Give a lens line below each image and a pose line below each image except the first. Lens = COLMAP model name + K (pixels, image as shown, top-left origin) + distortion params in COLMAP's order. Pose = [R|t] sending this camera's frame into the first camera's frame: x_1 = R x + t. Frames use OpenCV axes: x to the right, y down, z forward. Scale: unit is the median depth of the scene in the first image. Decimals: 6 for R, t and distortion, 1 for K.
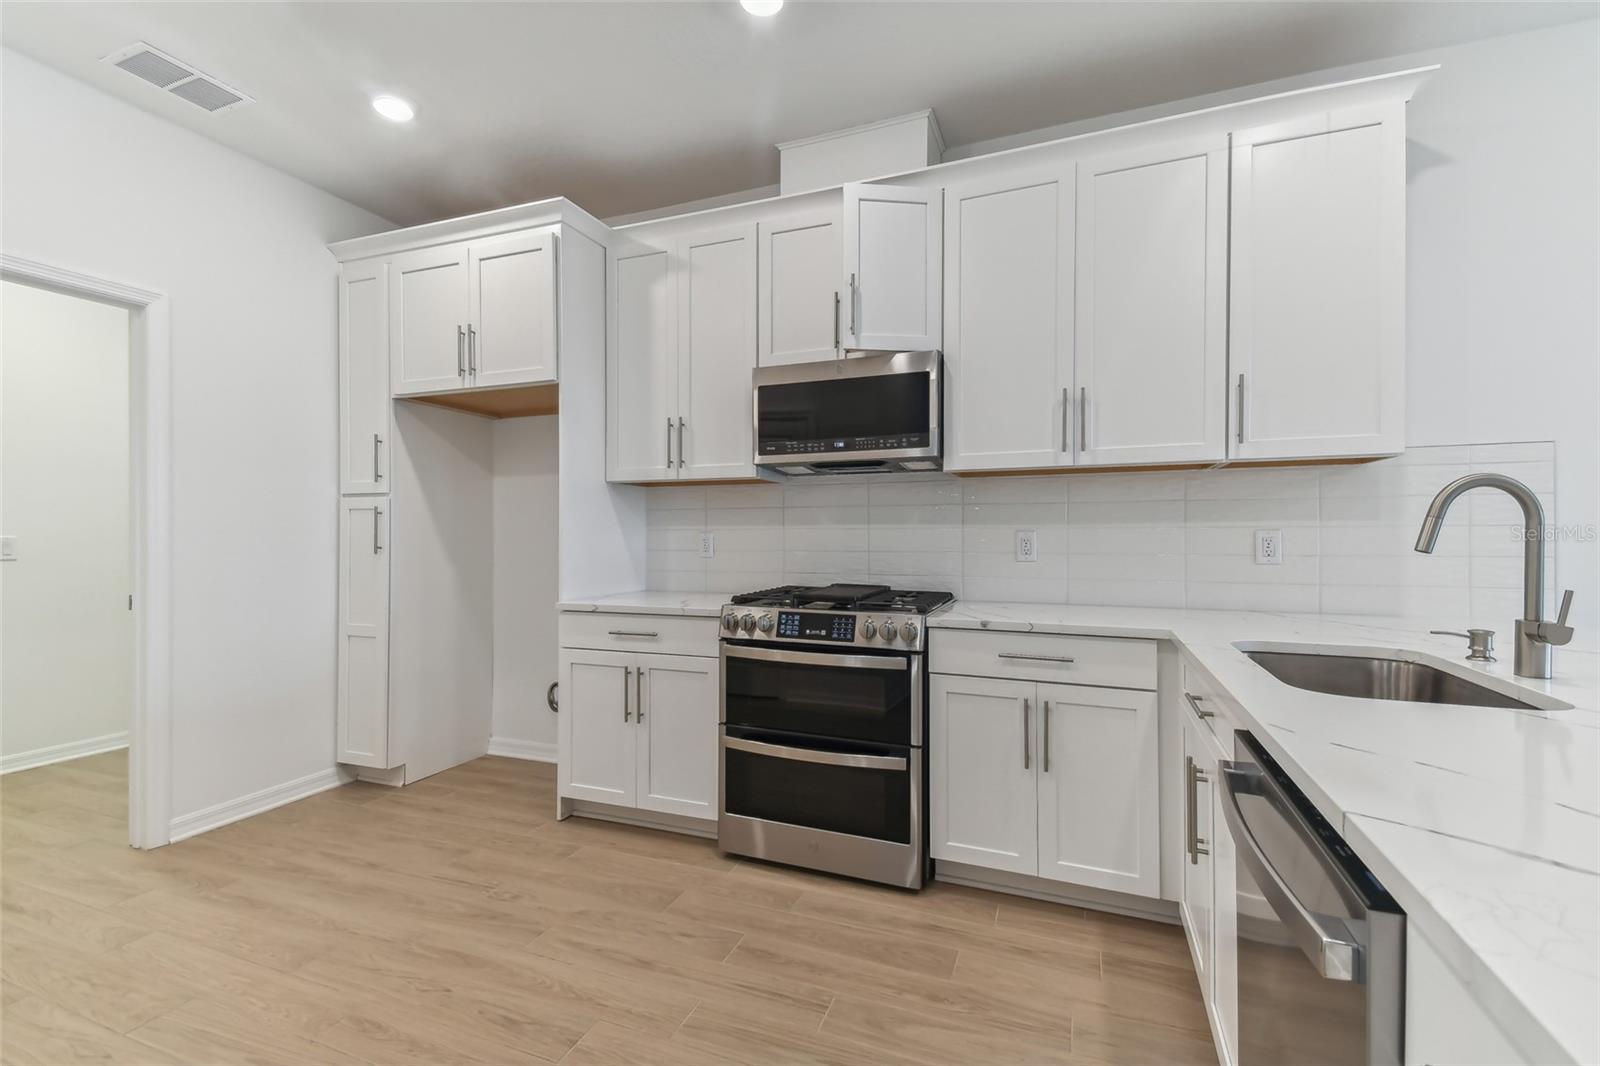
lens RADIAL K [[715.6, 0, 802.8], [0, 715.6, 535.6], [0, 0, 1]] dist [0.056061, -0.030727]
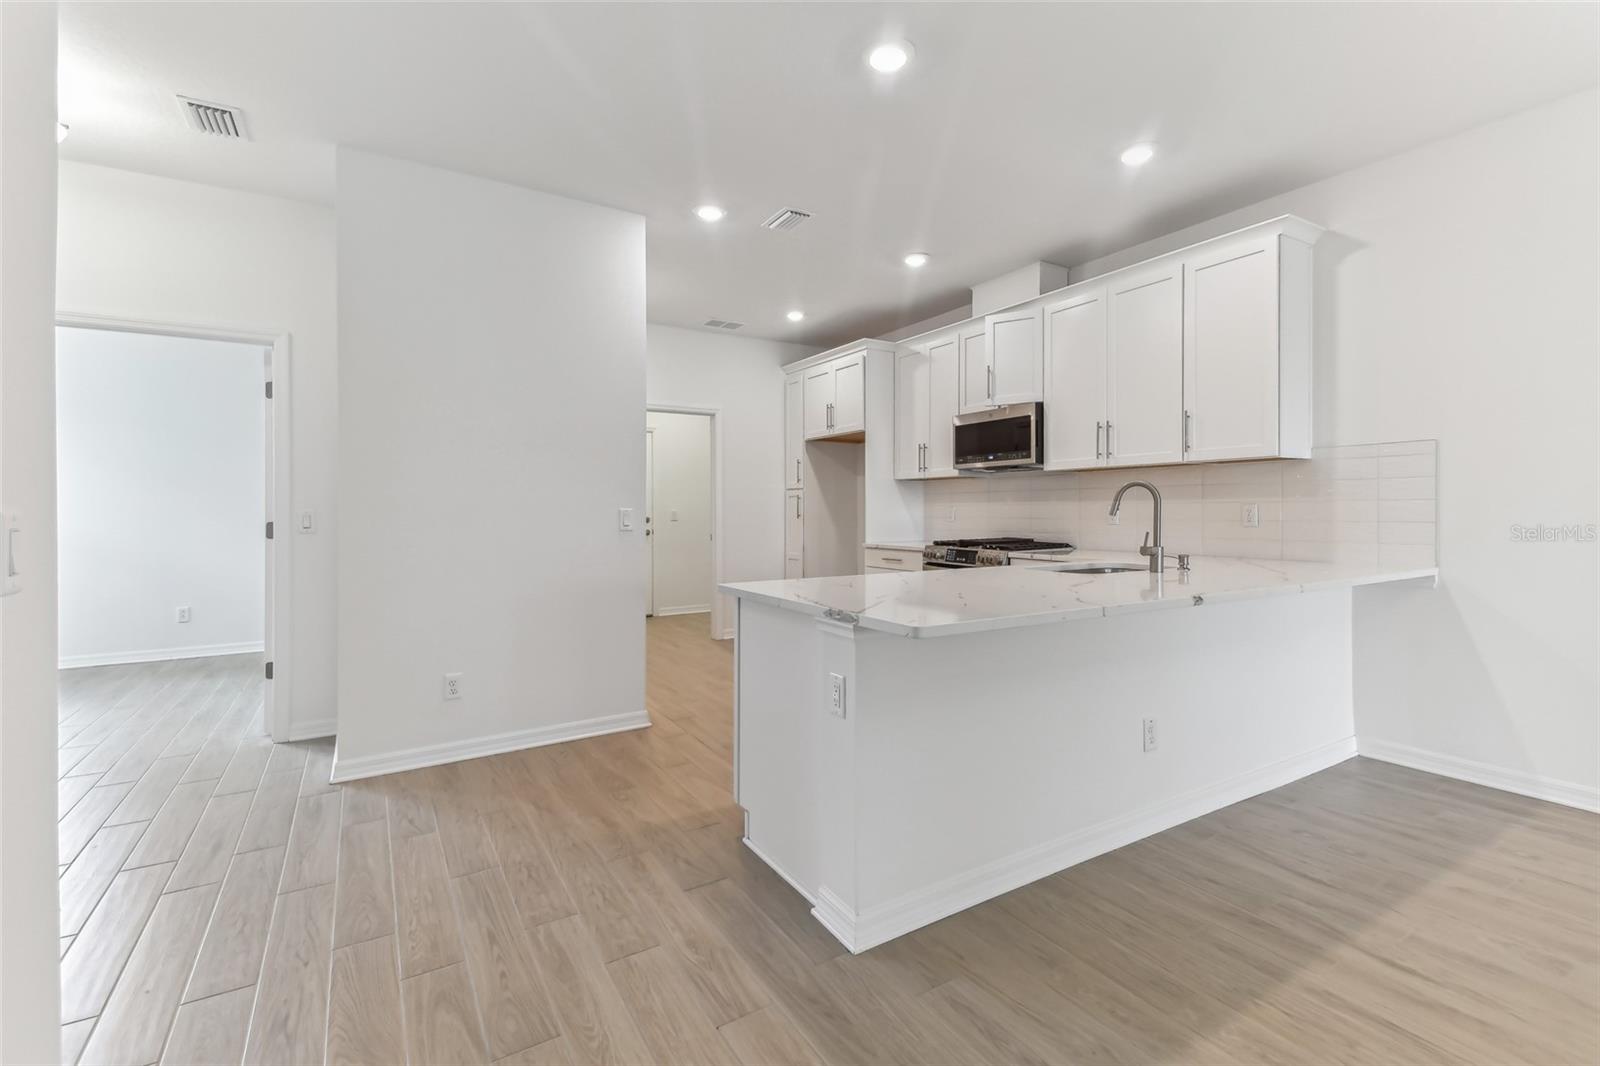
lens RADIAL K [[700.3, 0, 815.6], [0, 700.3, 500.2], [0, 0, 1]] dist [0.011859, -0.000265]
pose [[0.808667, -0.011189, -0.588160, 0.718861], [0.005300, 0.999917, -0.011735, -0.003097], [0.588243, 0.006373, 0.808659, -0.659575]]
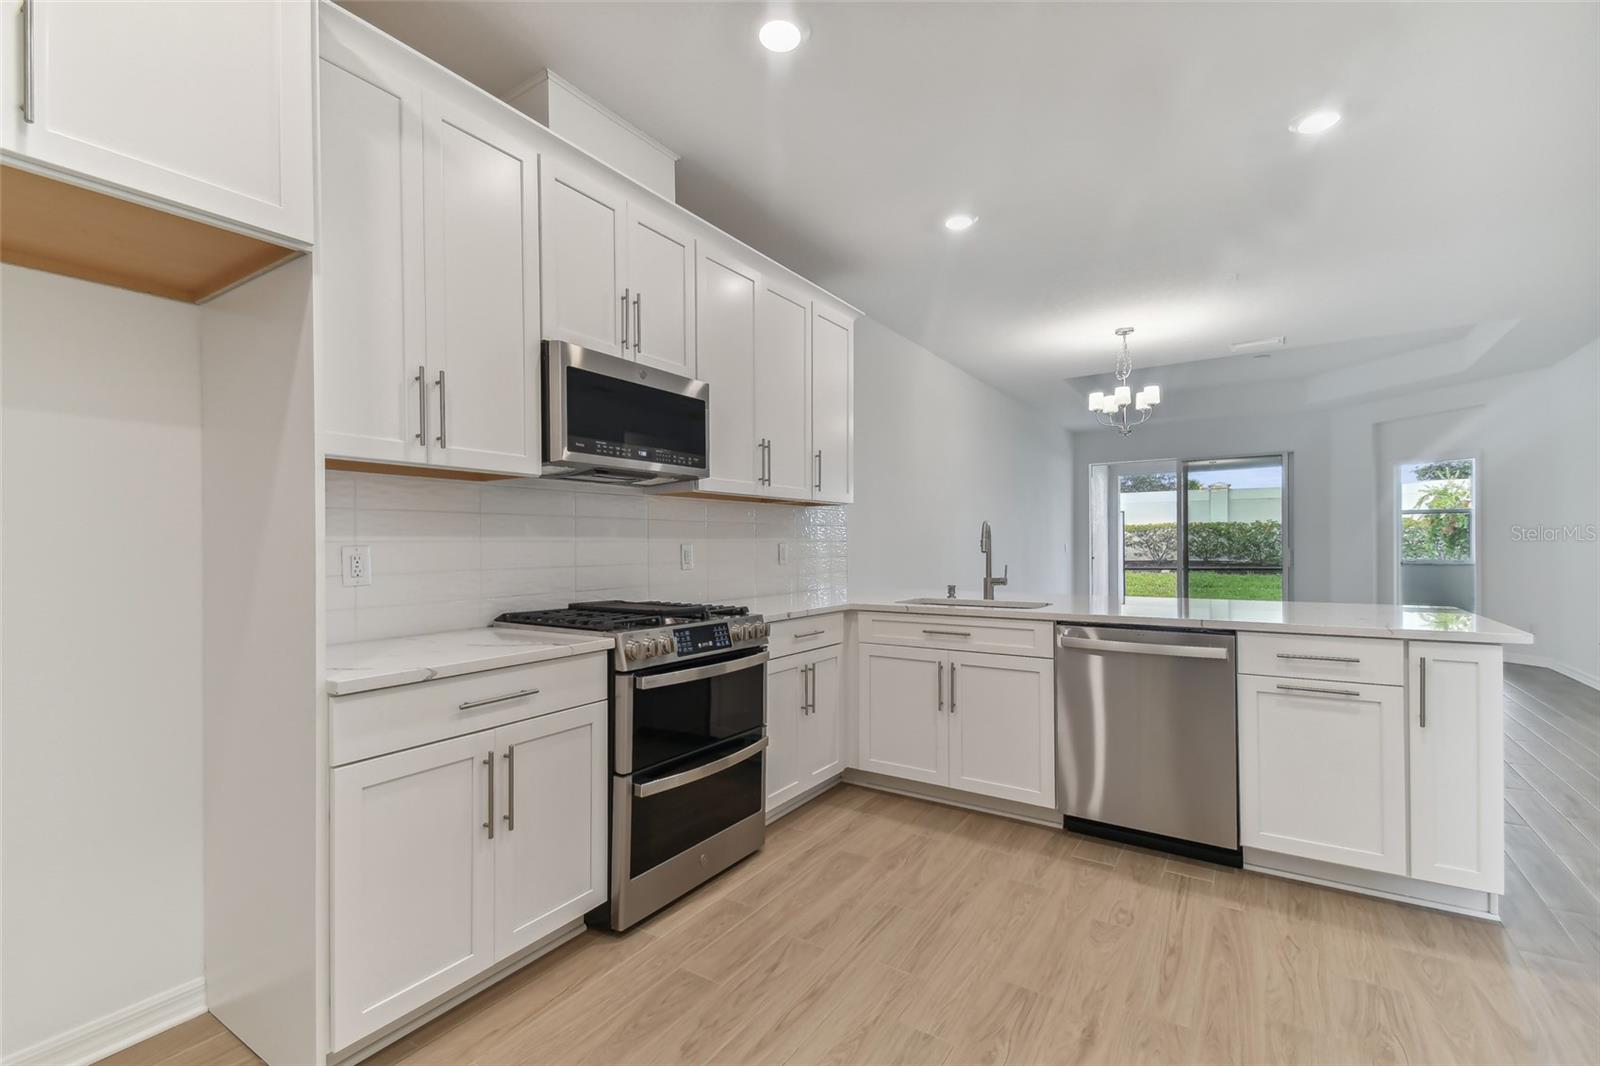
lens RADIAL K [[697.0, 0, 826.5], [0, 697.0, 547.1], [0, 0, 1]] dist [0.047842, -0.000118]
pose [[0.183960, -0.004479, 0.982923, -0.817963], [0.007780, 0.999965, 0.003100, -0.002916], [-0.982903, 0.007077, 0.183989, 0.583660]]
